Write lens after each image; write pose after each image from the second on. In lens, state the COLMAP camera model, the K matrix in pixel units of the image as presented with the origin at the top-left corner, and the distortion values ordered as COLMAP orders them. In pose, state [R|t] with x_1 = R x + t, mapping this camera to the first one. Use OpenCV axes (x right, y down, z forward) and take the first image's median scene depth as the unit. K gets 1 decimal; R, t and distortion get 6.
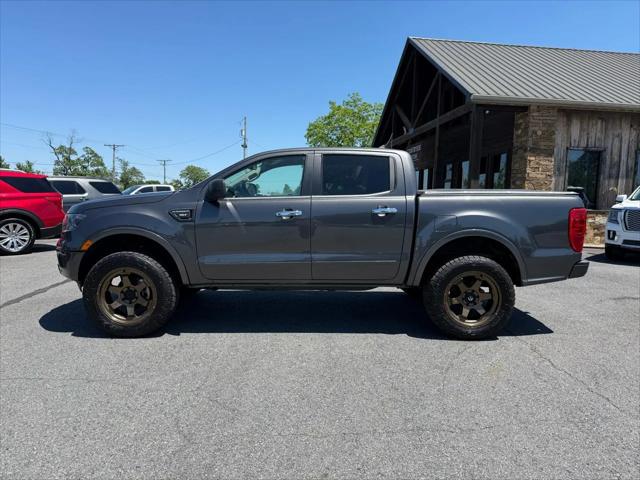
lens RADIAL K [[452.4, 0, 307.7], [0, 452.4, 242.6], [0, 0, 1]] dist [0.034546, -0.045558]
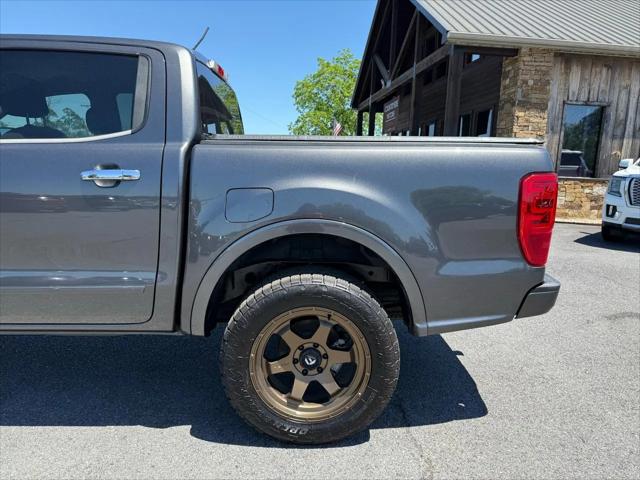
lens RADIAL K [[452.4, 0, 317.0], [0, 452.4, 244.2], [0, 0, 1]] dist [0.034546, -0.045558]
pose [[0.999881, 0.003958, 0.014938, 0.114333], [-0.005083, 0.997091, 0.076056, -0.011767], [-0.014594, -0.076123, 0.996992, 0.169138]]
